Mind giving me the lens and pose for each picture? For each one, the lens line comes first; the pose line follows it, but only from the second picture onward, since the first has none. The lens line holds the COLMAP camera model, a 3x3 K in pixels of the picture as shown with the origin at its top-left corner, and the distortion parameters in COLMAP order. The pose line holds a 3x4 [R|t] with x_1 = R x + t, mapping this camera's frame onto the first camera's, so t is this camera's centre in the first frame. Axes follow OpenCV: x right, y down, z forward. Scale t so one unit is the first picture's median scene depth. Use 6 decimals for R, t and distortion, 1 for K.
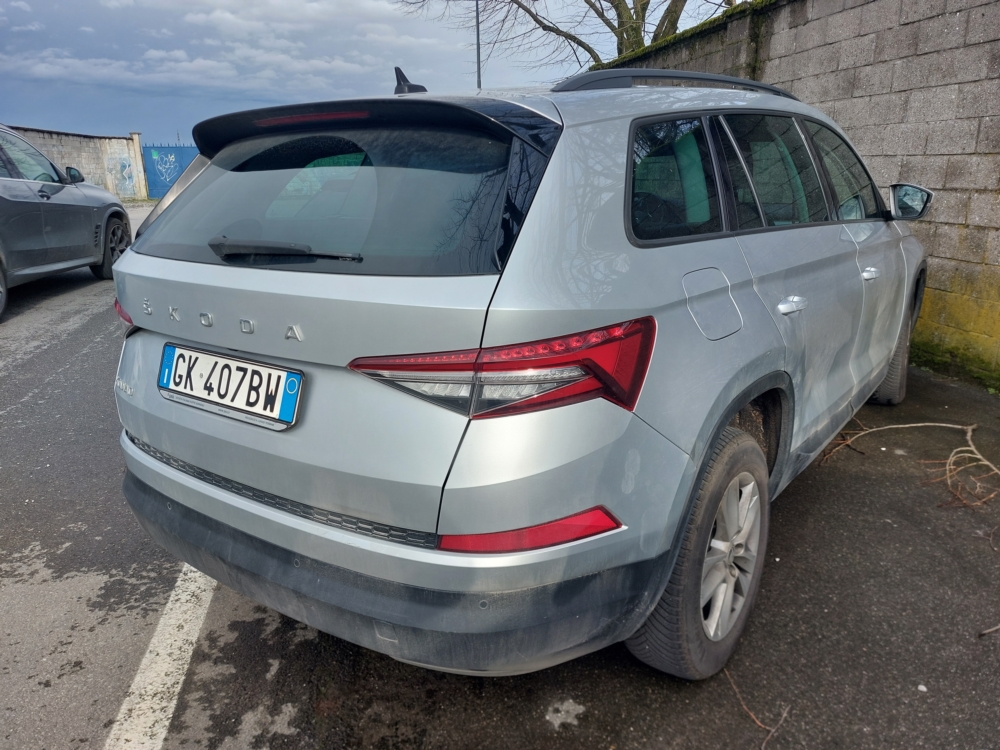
lens RADIAL K [[710.0, 0, 498.9], [0, 710.0, 377.1], [0, 0, 1]] dist [0.027571, -0.017122]
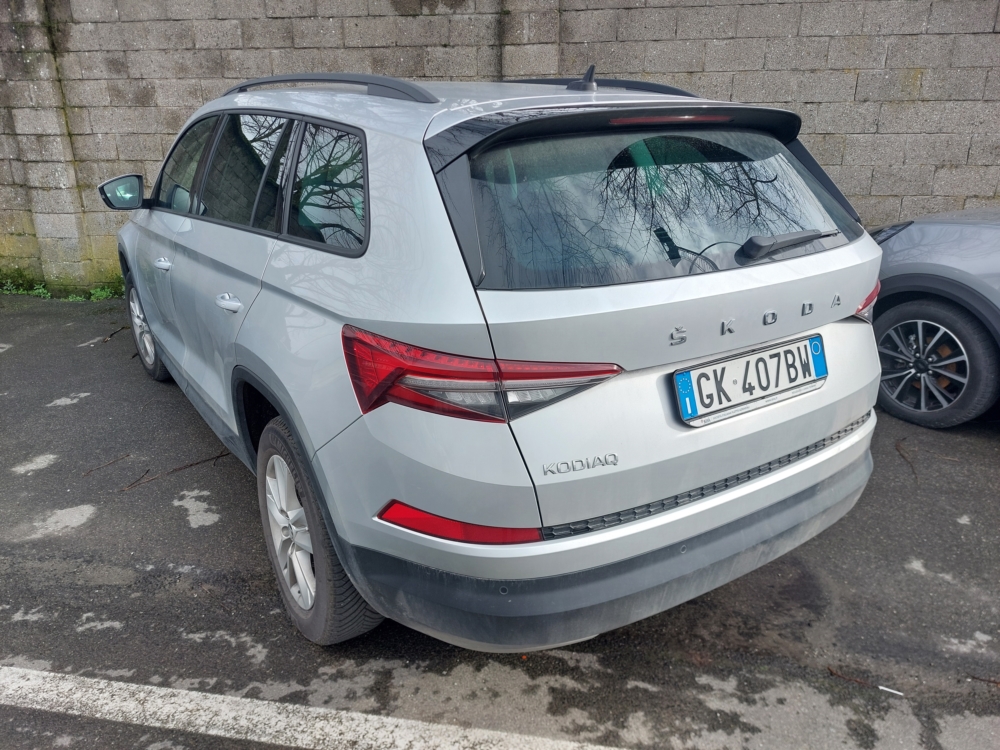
lens RADIAL K [[710.0, 0, 502.6], [0, 710.0, 370.9], [0, 0, 1]] dist [0.027571, -0.017122]
pose [[0.365424, -0.292481, 0.883697, -1.176102], [0.263683, 0.942992, 0.203069, -0.253040], [-0.892713, 0.158809, 0.421715, 0.731668]]
